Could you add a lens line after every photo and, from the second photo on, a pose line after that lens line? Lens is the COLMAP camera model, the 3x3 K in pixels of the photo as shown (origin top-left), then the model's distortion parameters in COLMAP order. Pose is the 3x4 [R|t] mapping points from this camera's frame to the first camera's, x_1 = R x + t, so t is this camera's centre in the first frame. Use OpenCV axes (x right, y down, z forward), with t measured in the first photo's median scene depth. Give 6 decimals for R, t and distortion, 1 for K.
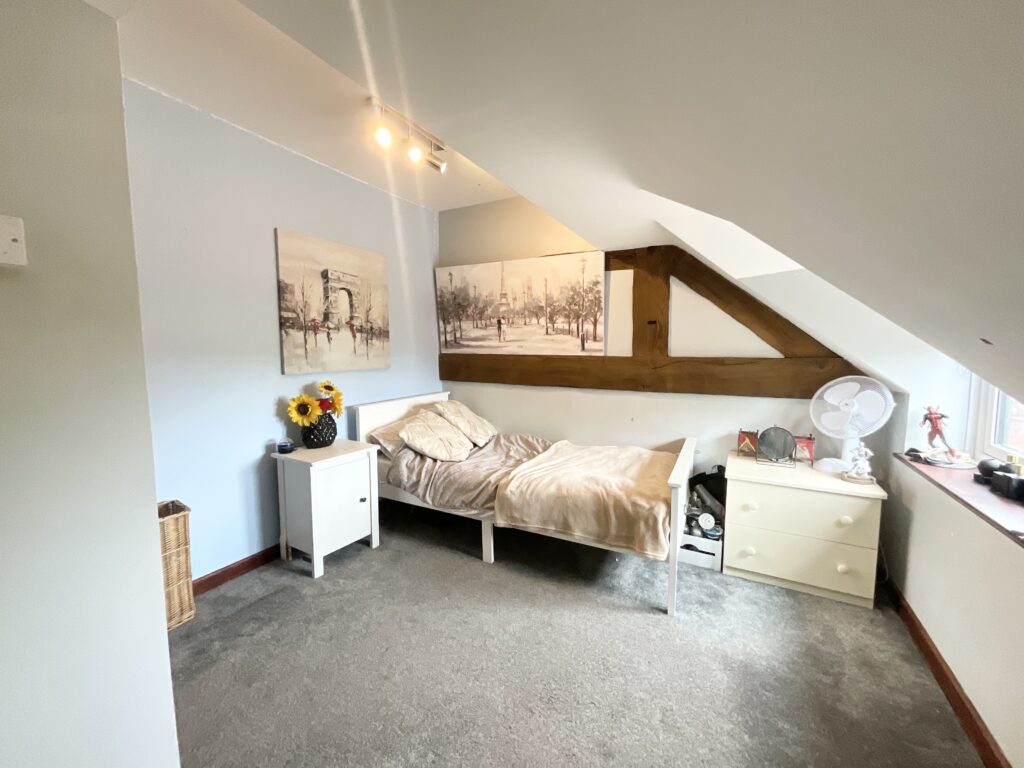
lens RADIAL K [[410.0, 0, 511.3], [0, 410.0, 381.7], [0, 0, 1]] dist [0.001951, -0.000189]
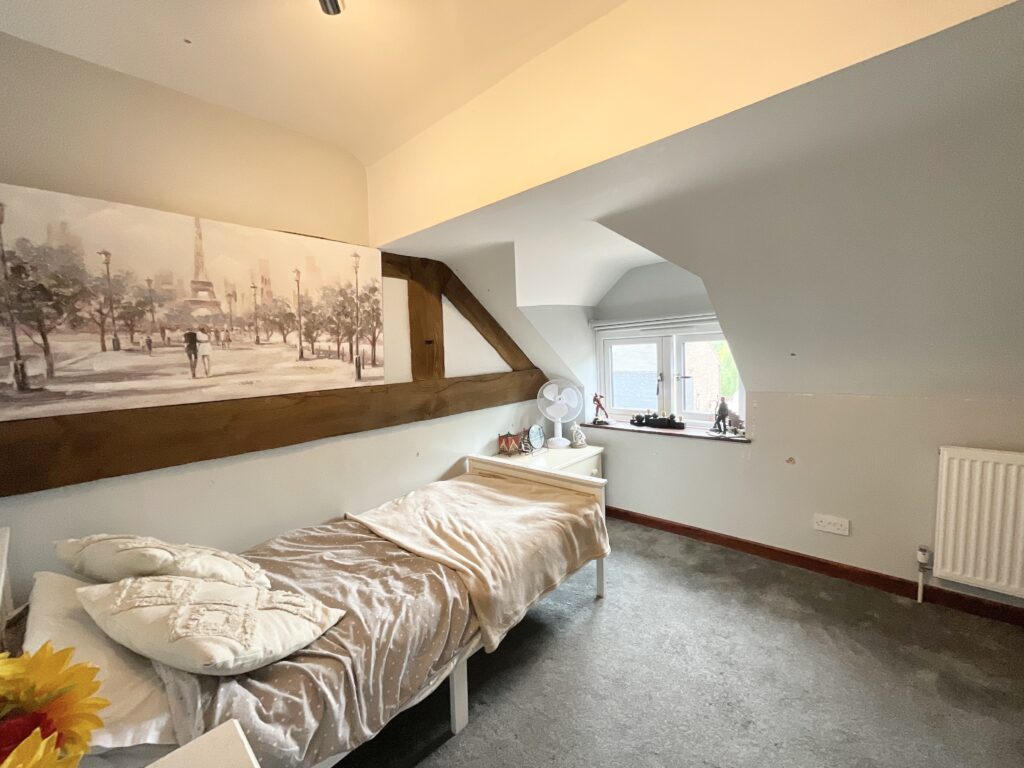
lens RADIAL K [[410.0, 0, 509.9], [0, 410.0, 384.2], [0, 0, 1]] dist [0.001951, -0.000189]
pose [[0.234821, -0.093377, 0.967543, -0.459383], [0.123355, 0.990190, 0.065624, -0.082422], [-0.964180, 0.103941, 0.244036, 0.563156]]
